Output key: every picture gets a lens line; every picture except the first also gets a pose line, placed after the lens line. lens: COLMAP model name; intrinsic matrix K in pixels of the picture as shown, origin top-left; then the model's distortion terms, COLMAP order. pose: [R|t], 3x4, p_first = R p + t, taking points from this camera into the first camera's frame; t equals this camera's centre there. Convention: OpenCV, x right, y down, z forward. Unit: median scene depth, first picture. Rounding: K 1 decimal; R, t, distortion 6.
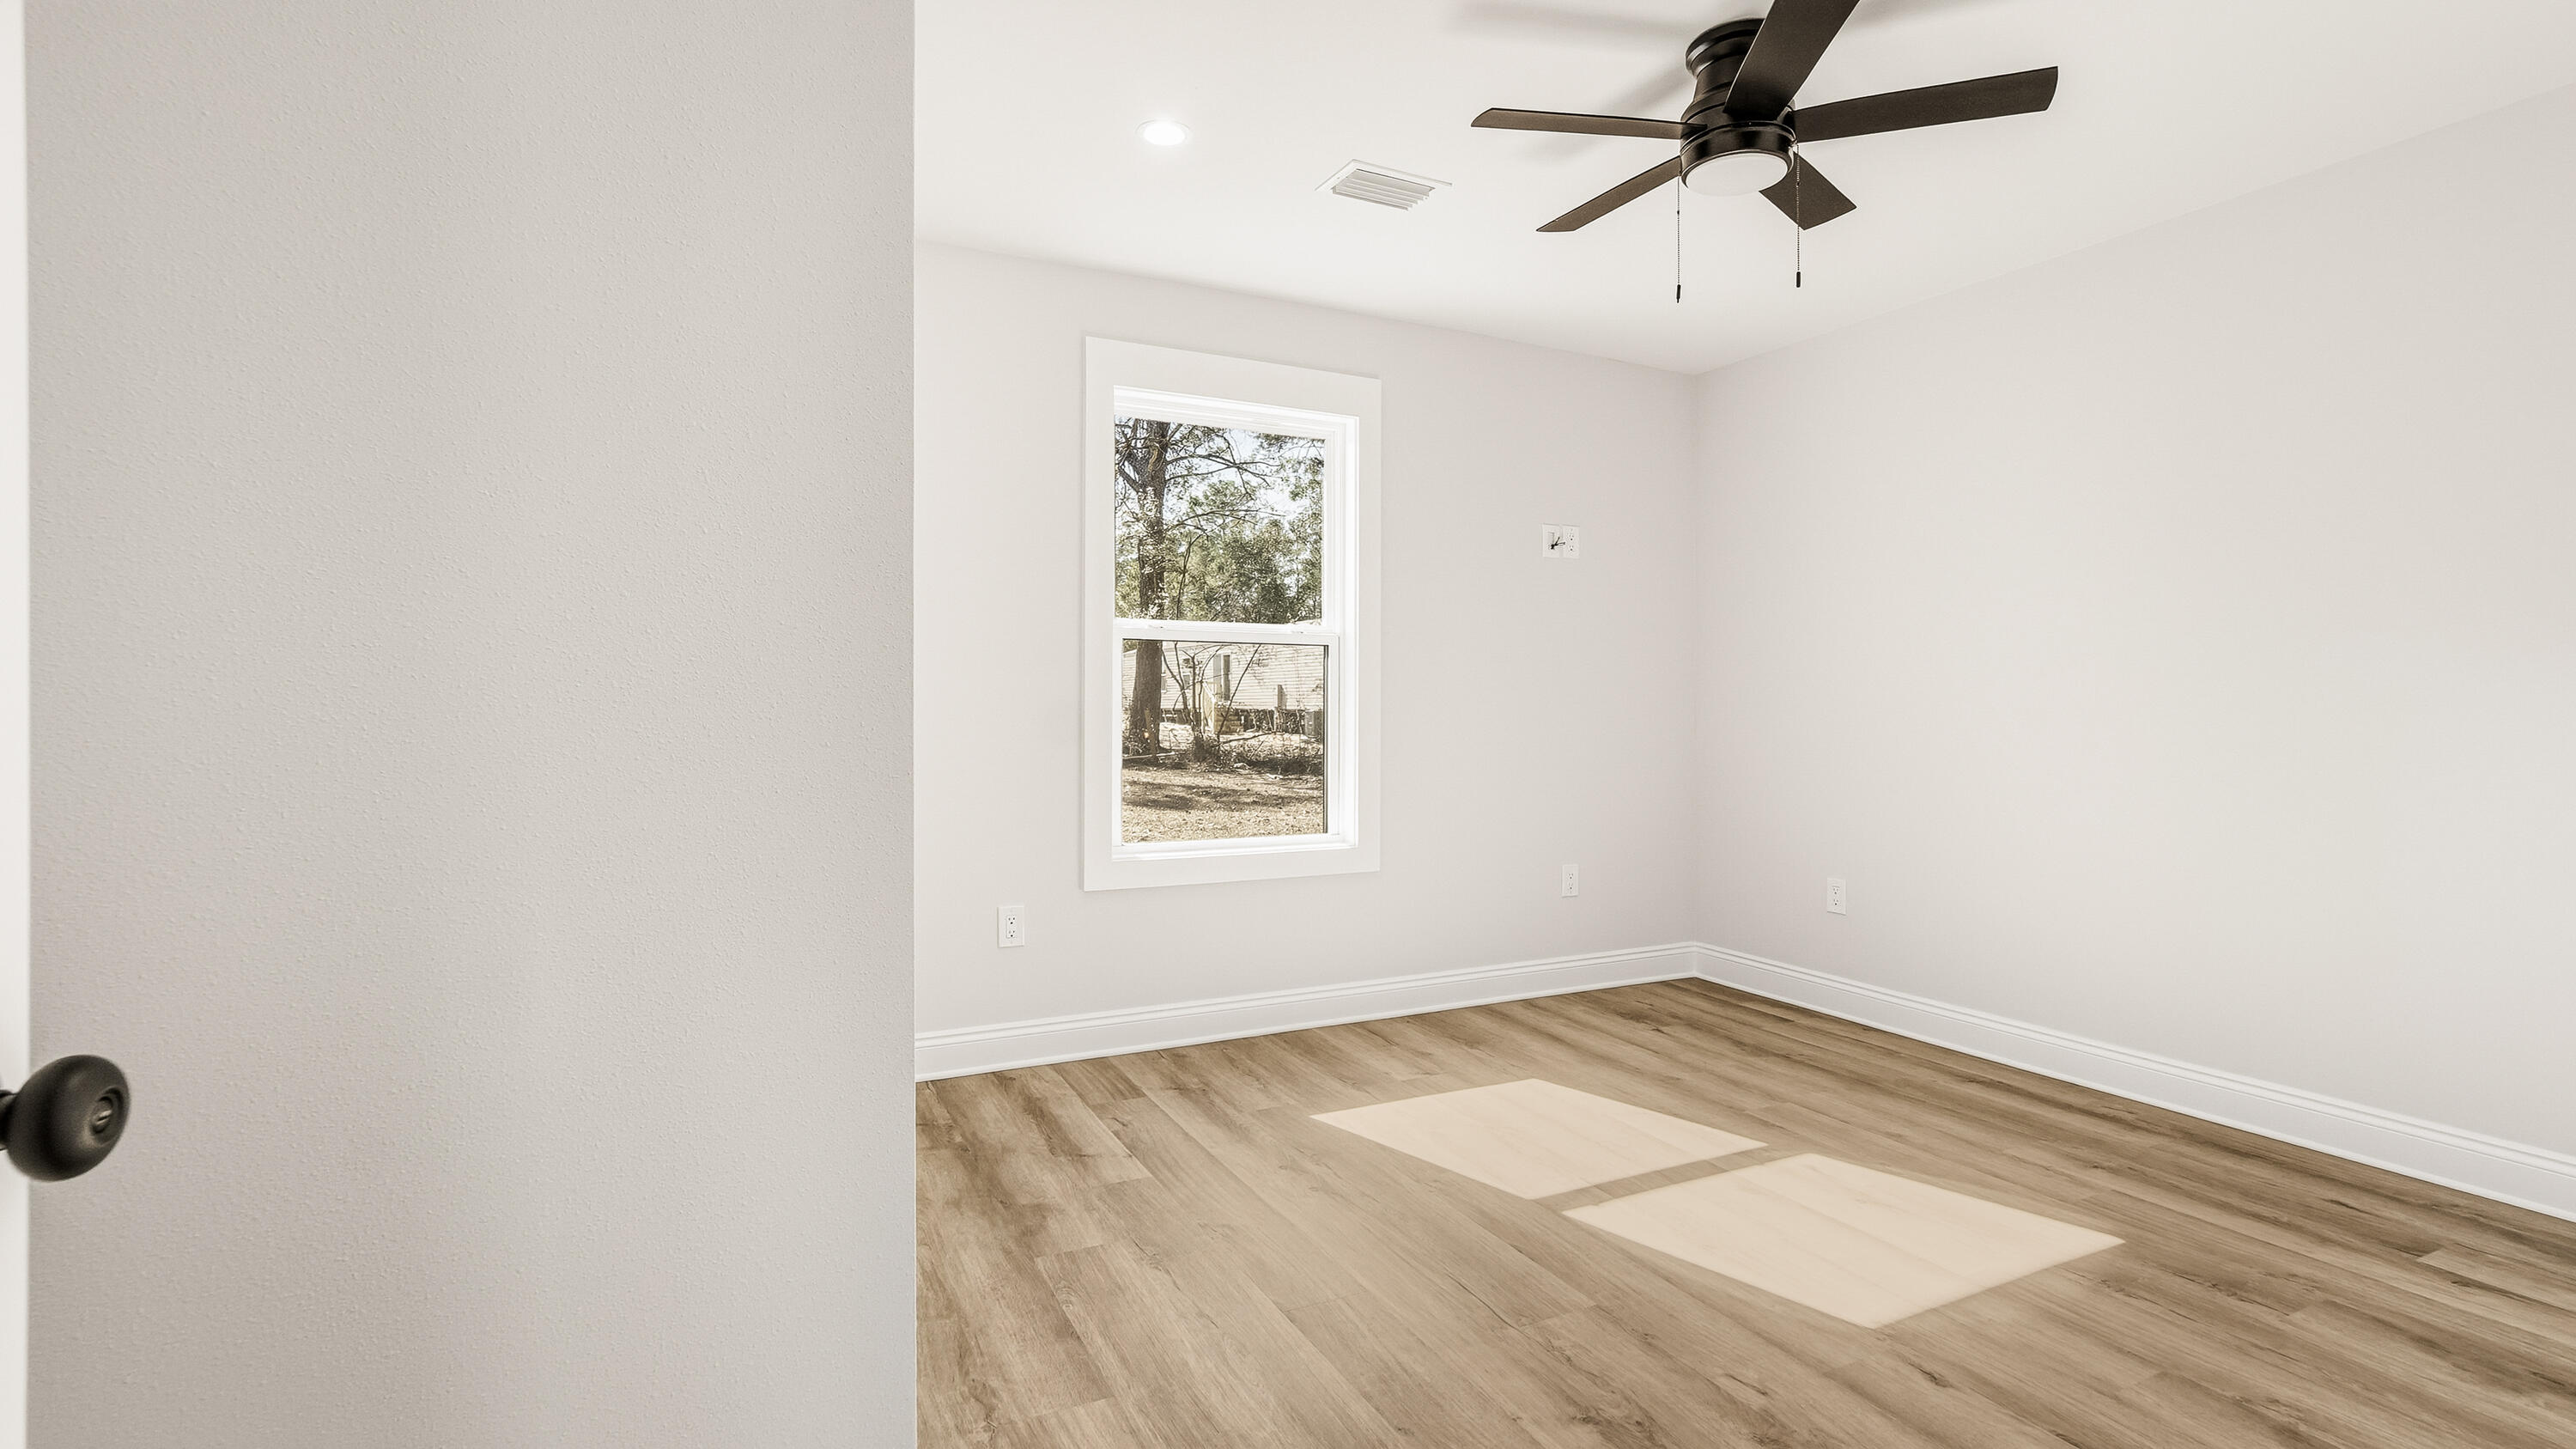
lens RADIAL K [[1177.9, 0, 1286.5], [0, 1177.9, 701.6], [0, 0, 1]] dist [-0.003516, 0.000449]
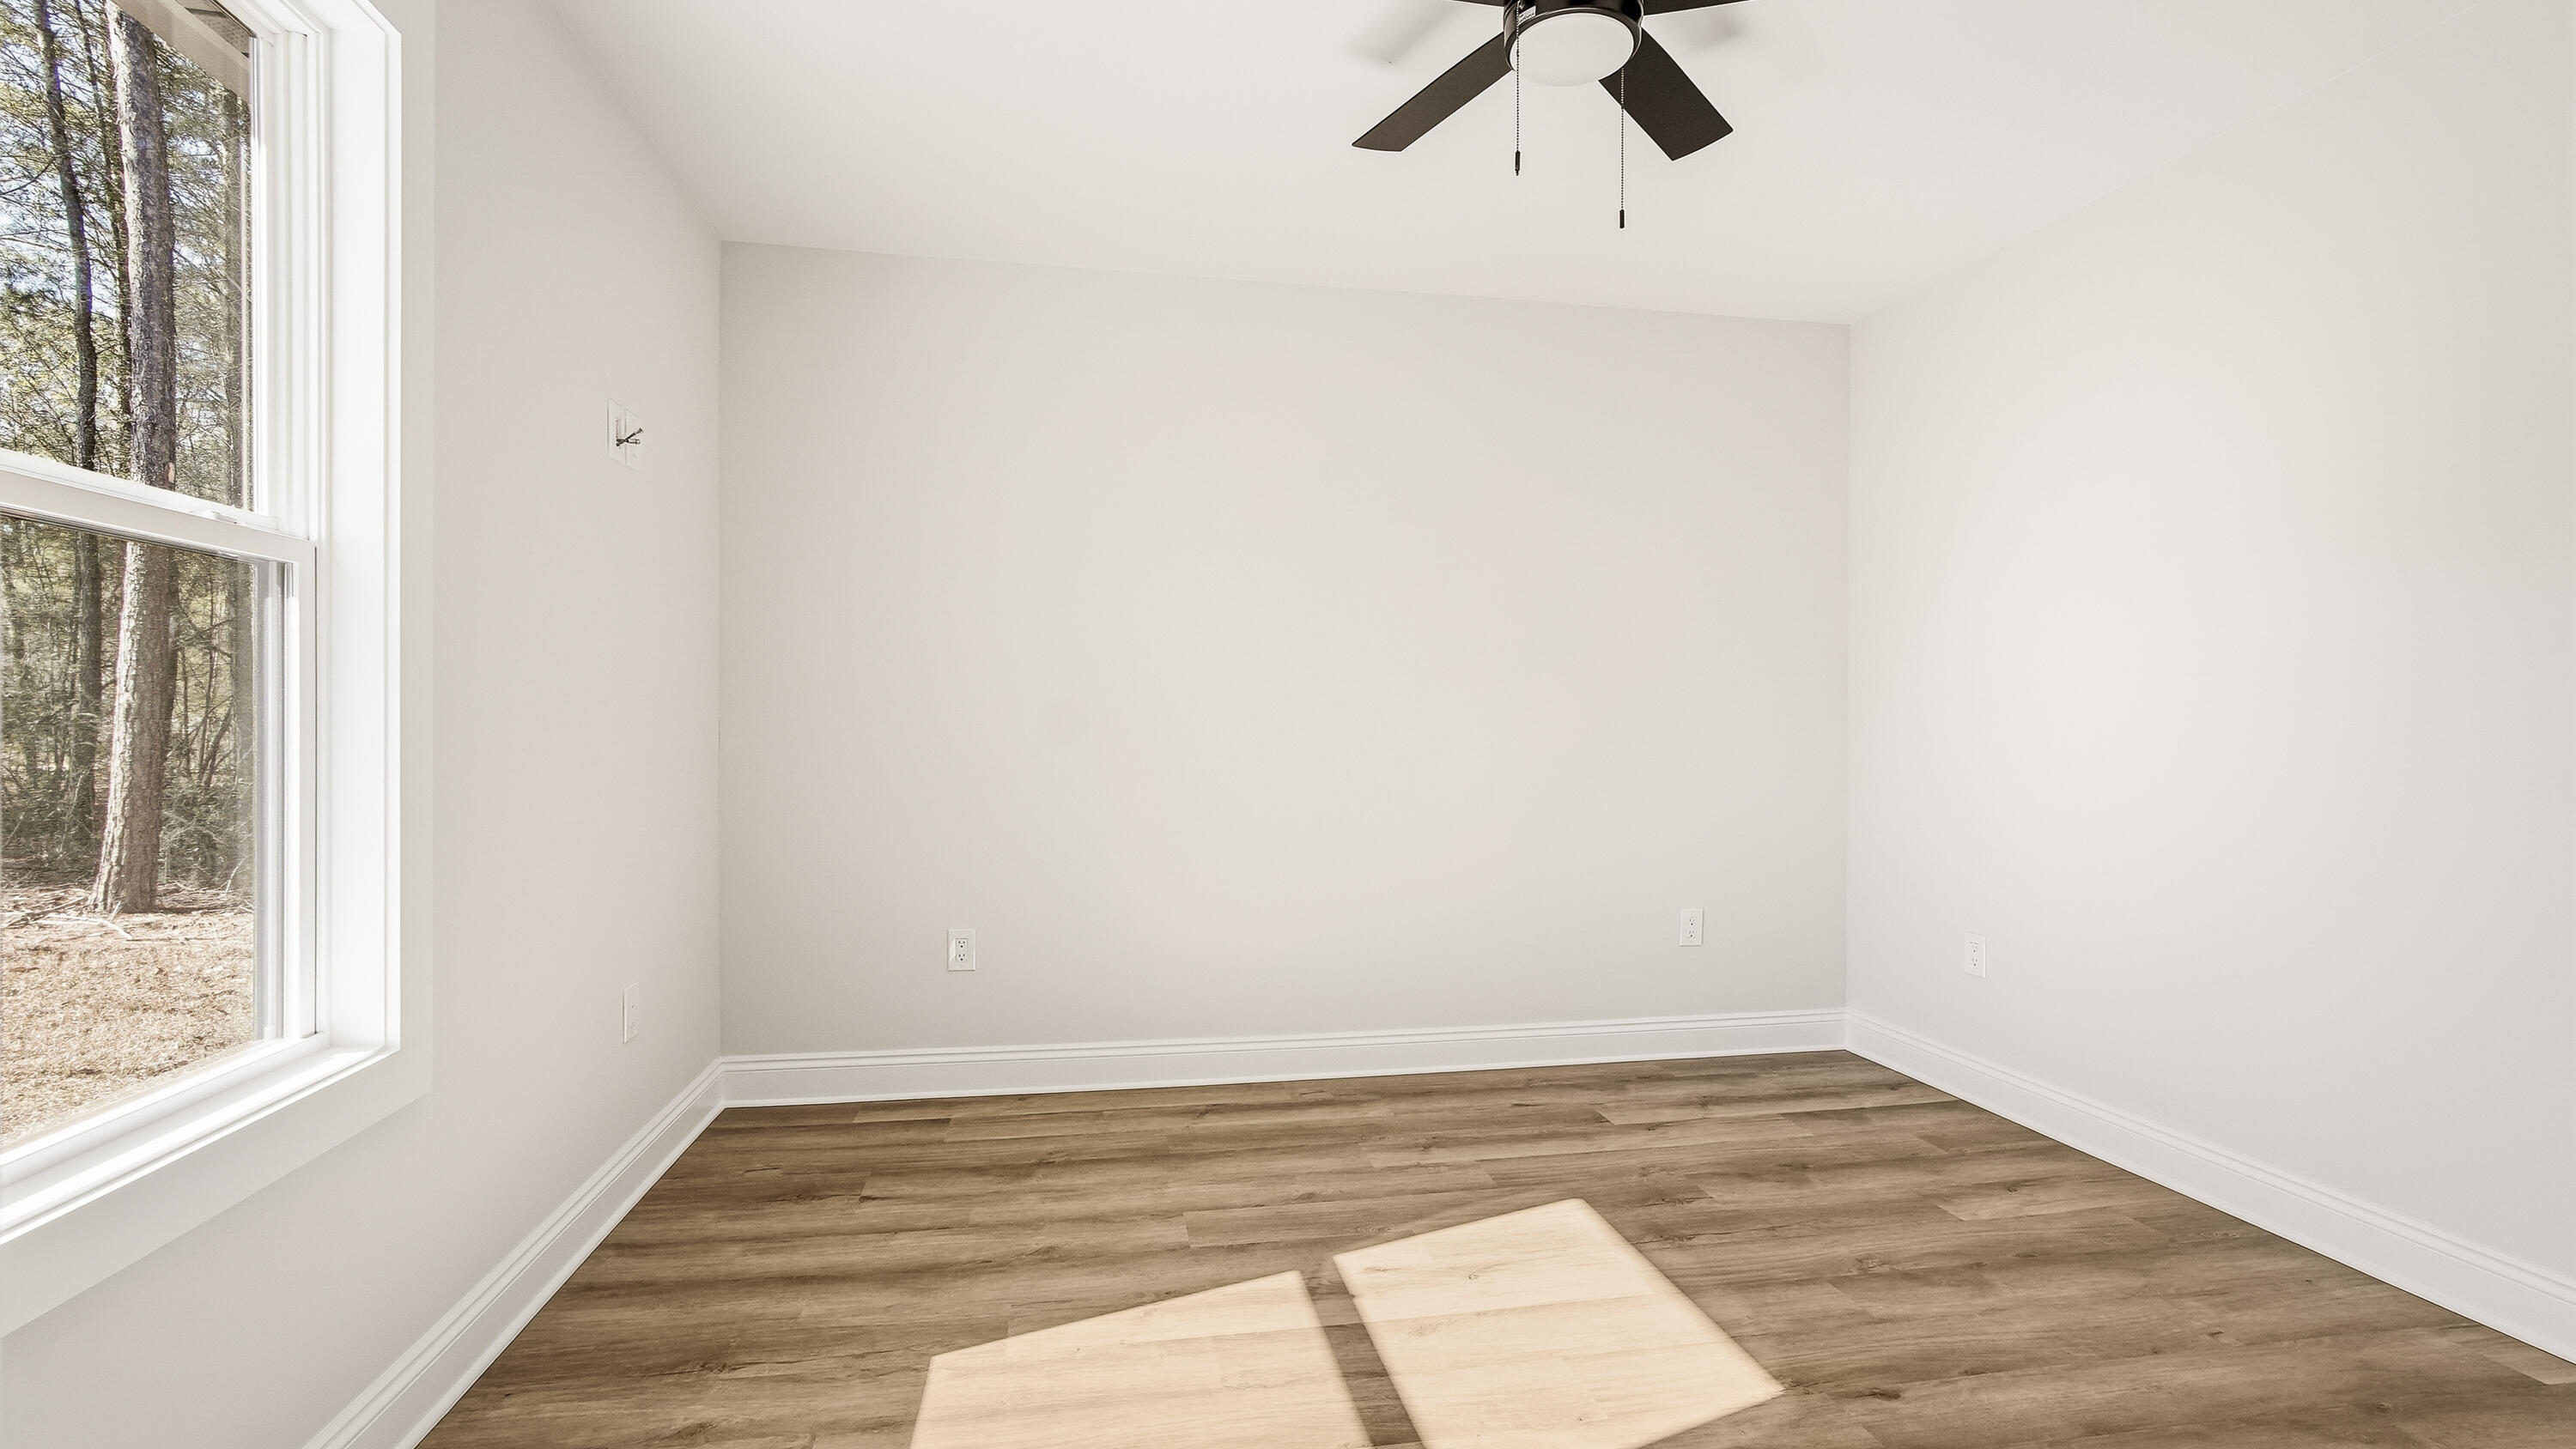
lens RADIAL K [[1177.5, 0, 1286.5], [0, 1177.5, 701.7], [0, 0, 1]] dist [-0.003516, 0.000449]
pose [[0.278419, 0.007997, 0.960426, -0.345981], [-0.002963, 0.999968, -0.007468, 0.000871], [-0.960455, -0.000766, 0.278434, 0.768984]]
